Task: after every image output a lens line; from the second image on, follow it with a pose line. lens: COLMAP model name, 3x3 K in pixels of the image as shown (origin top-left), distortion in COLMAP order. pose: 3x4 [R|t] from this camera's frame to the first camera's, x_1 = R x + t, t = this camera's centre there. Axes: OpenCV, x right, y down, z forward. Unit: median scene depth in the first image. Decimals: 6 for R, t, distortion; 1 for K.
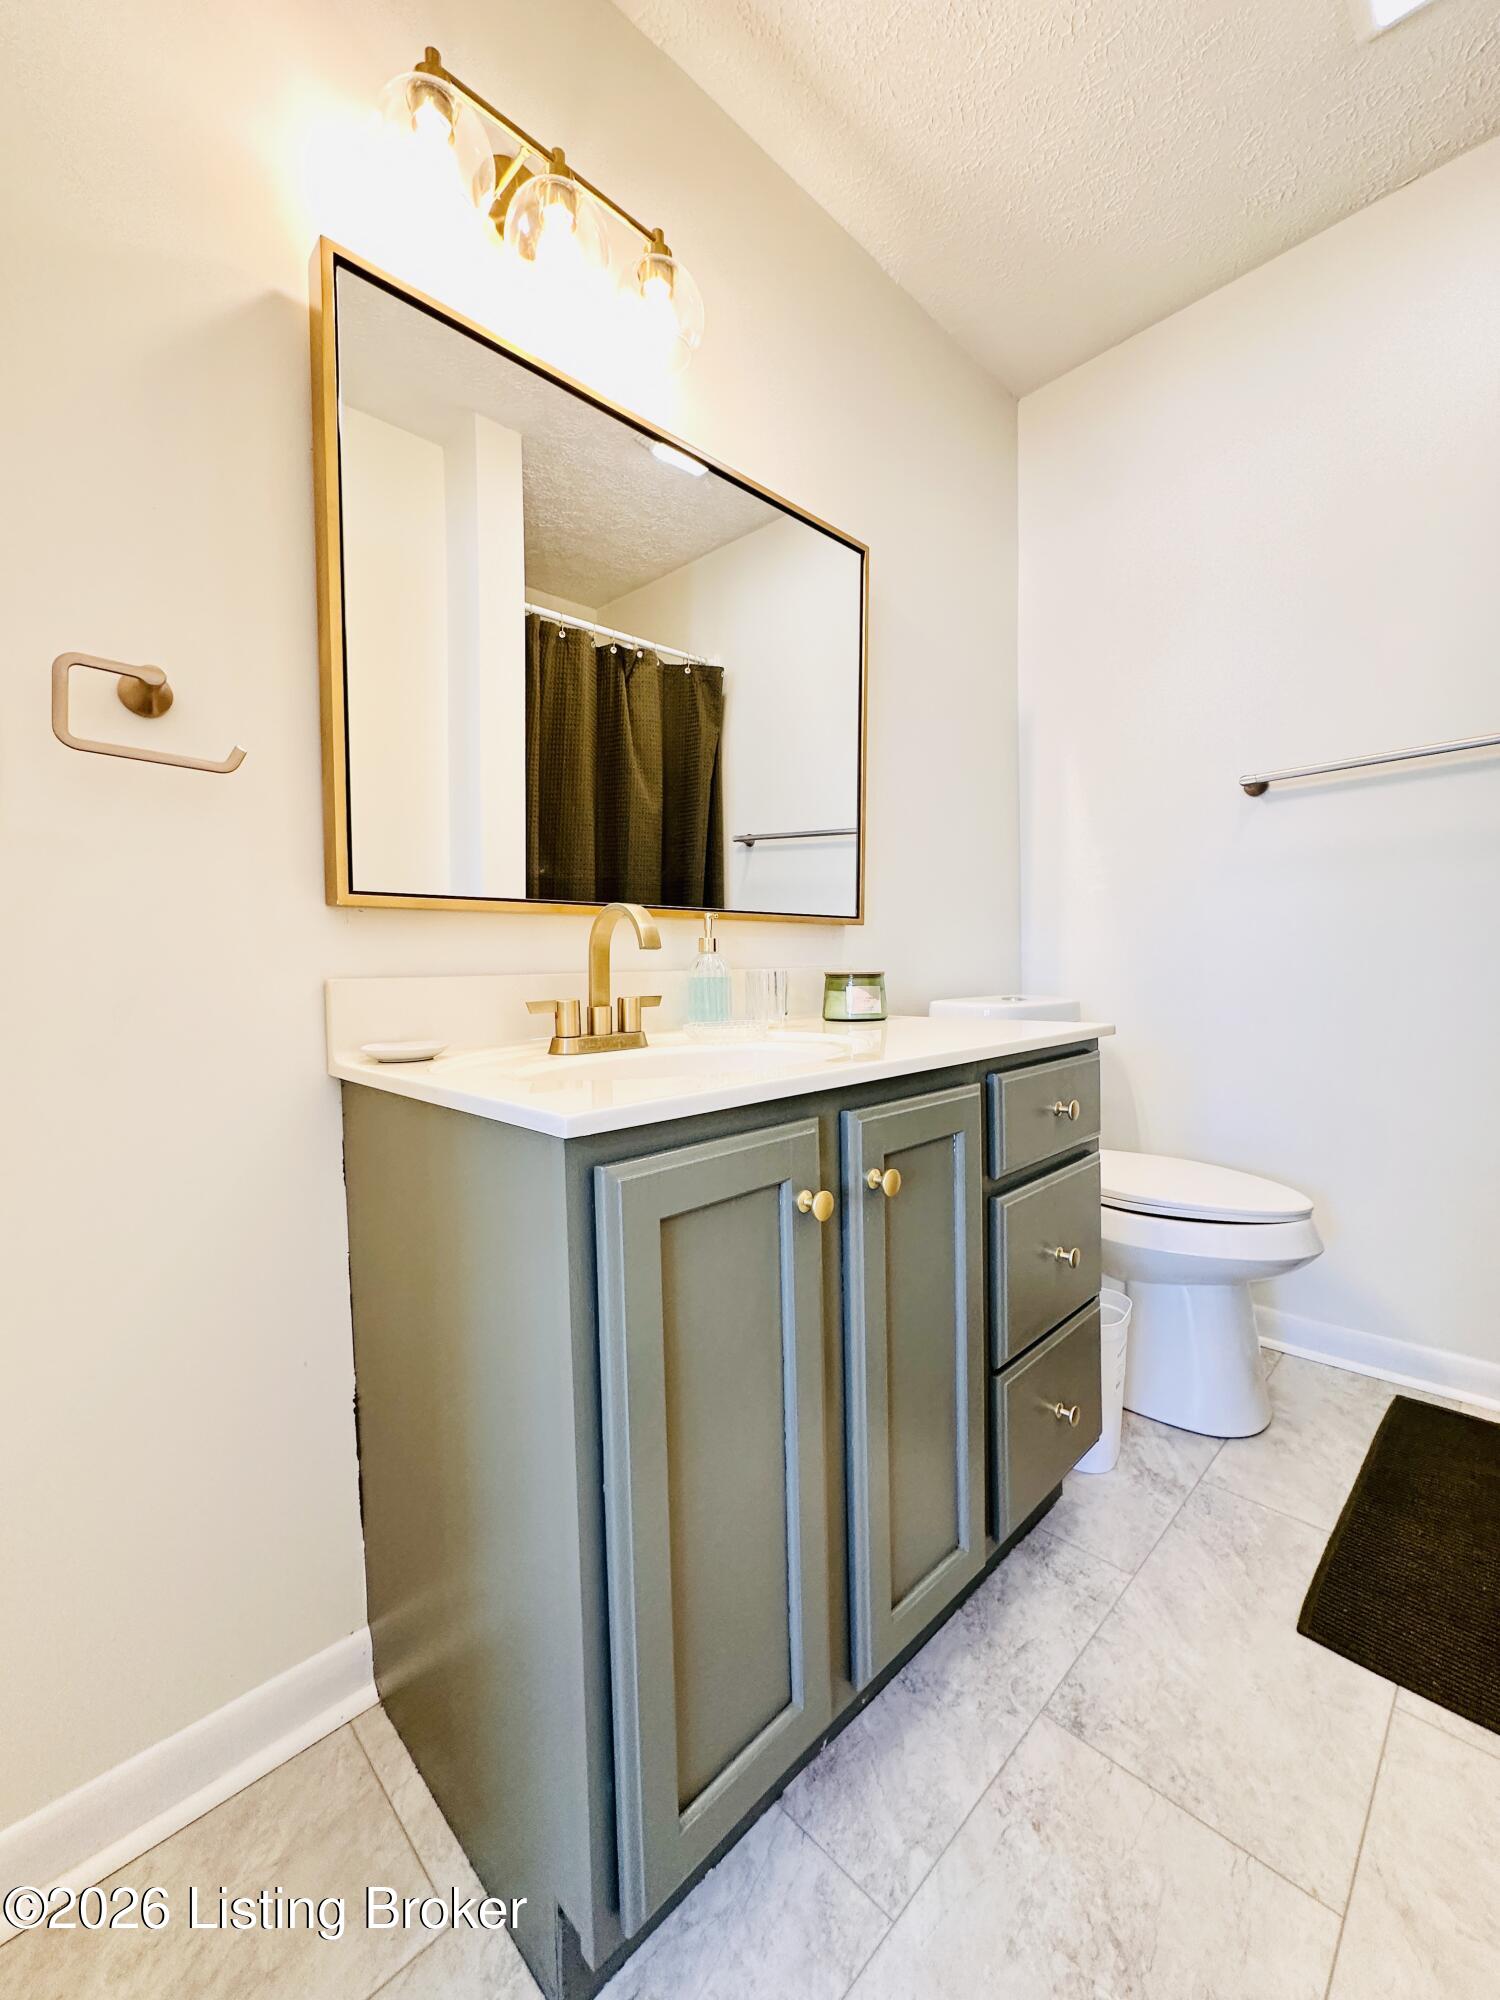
lens RADIAL K [[797.6, 0, 759.0], [0, 797.6, 984.6], [0, 0, 1]] dist [-0.000781, 0.000156]
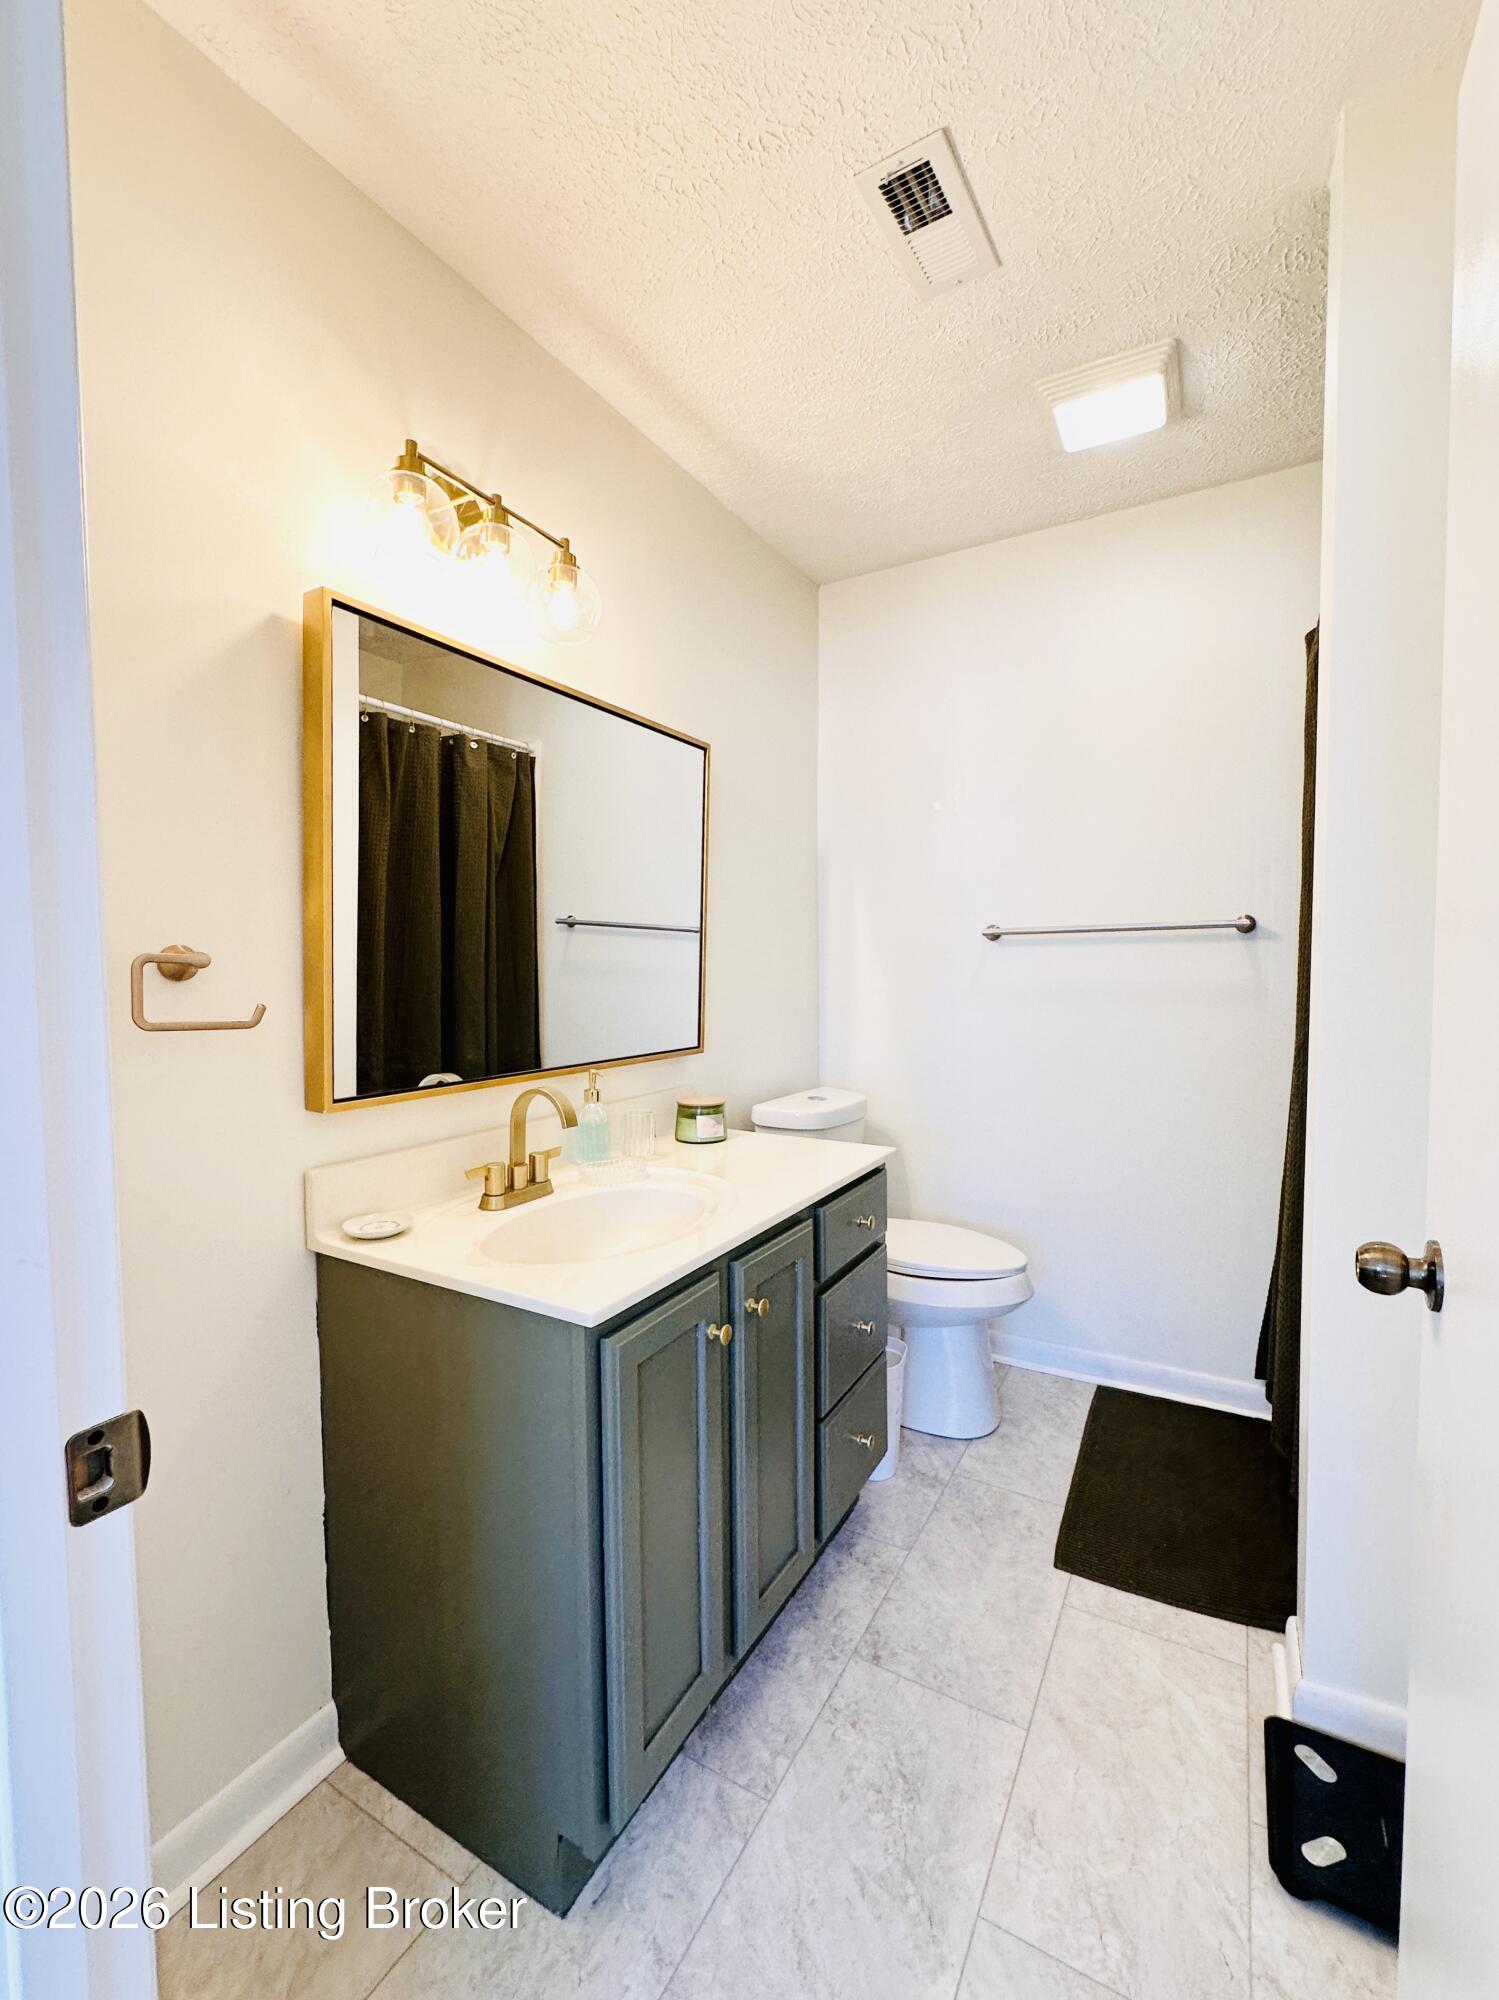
lens RADIAL K [[797.6, 0, 763.0], [0, 797.6, 1012.7], [0, 0, 1]] dist [-0.000781, 0.000156]
pose [[0.964390, 0.005160, 0.264433, -0.180917], [-0.004057, 0.999981, -0.004718, -0.231363], [-0.264452, 0.003477, 0.964392, -0.337029]]
